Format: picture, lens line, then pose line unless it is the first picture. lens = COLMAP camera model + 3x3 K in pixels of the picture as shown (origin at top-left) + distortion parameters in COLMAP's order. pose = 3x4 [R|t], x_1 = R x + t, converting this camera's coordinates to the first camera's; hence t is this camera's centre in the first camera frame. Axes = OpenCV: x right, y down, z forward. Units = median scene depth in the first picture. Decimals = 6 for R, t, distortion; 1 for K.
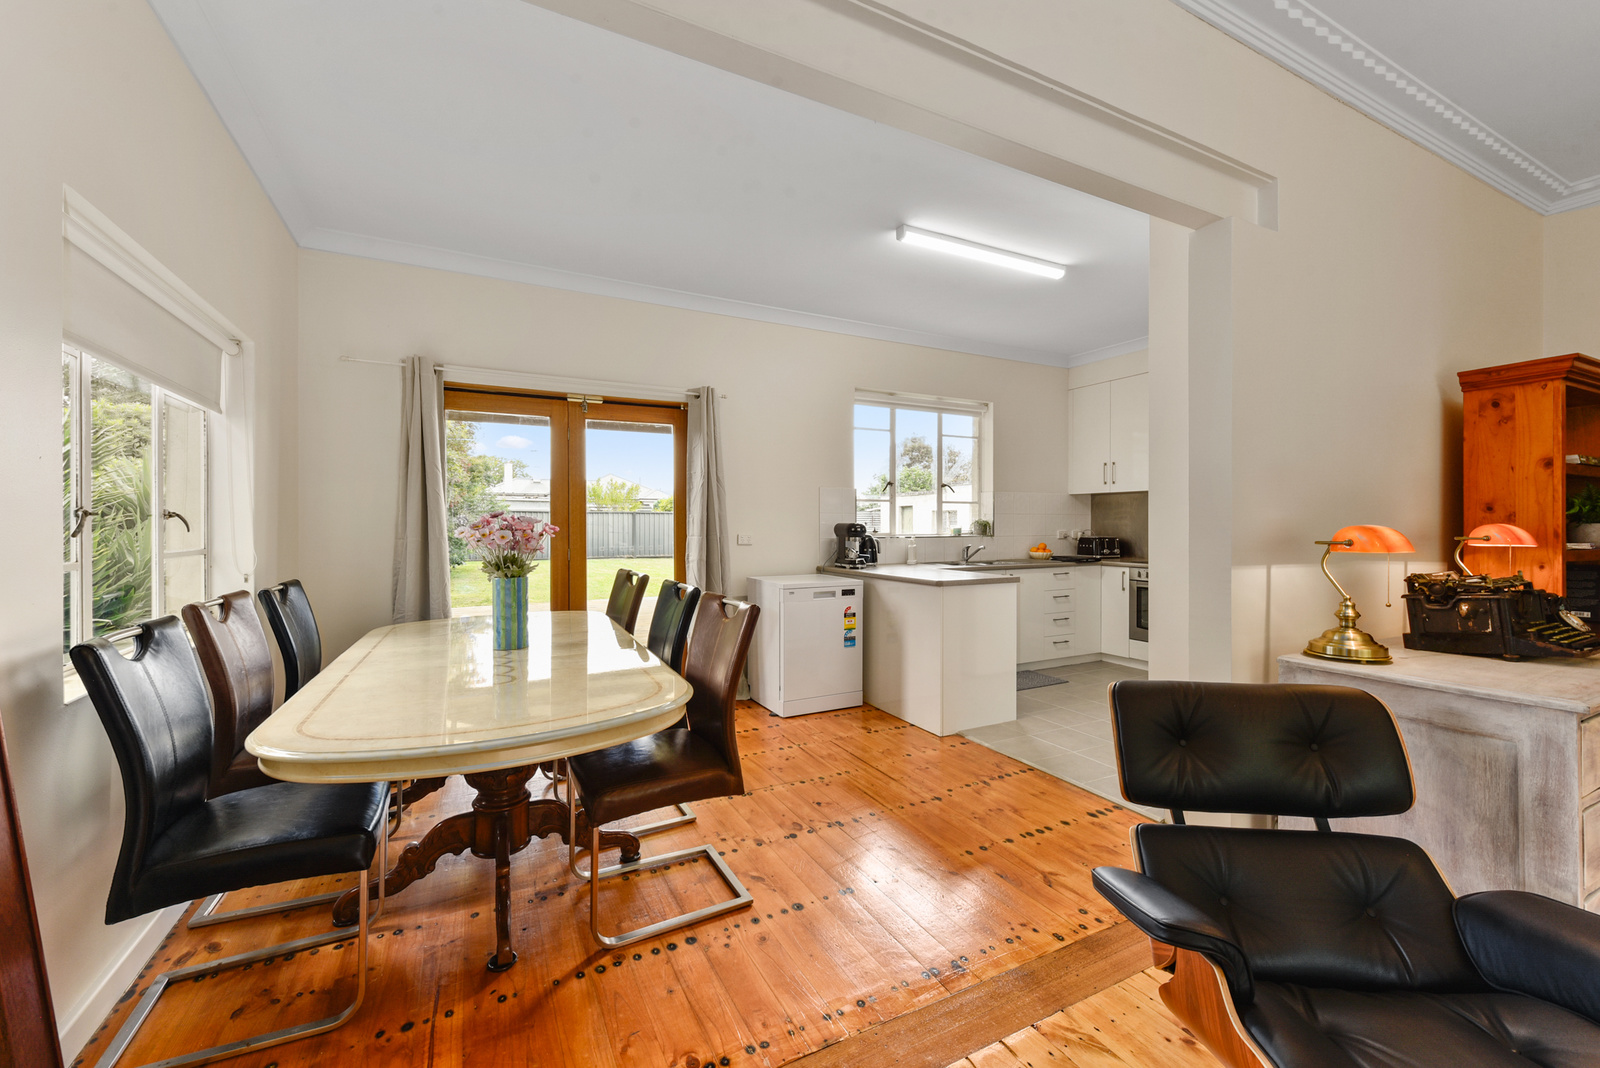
lens RADIAL K [[637.7, 0, 798.7], [0, 637.7, 524.7], [0, 0, 1]] dist [0.002305, 0.000184]
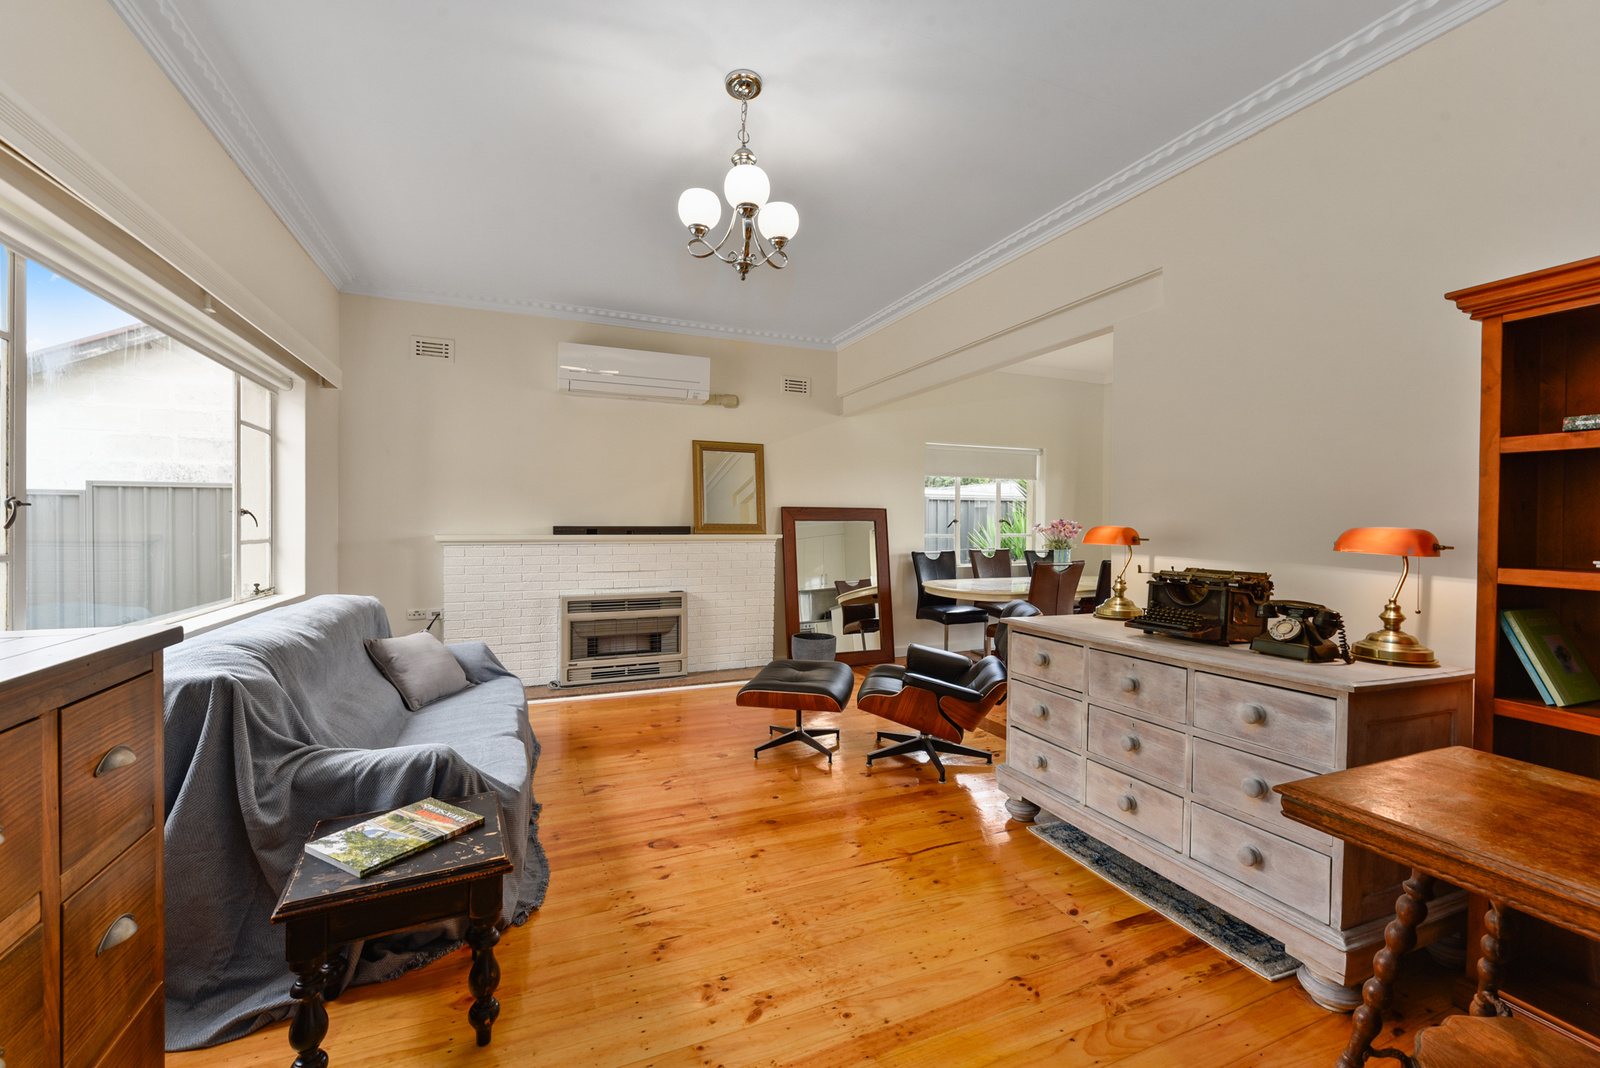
lens RADIAL K [[654.1, 0, 797.8], [0, 654.1, 528.0], [0, 0, 1]] dist [-0.000632, -0.000031]
pose [[-0.060404, 0.008090, -0.998141, 0.883326], [-0.013455, 0.999870, 0.008918, -0.000389], [0.998083, 0.013969, -0.060287, 0.043643]]
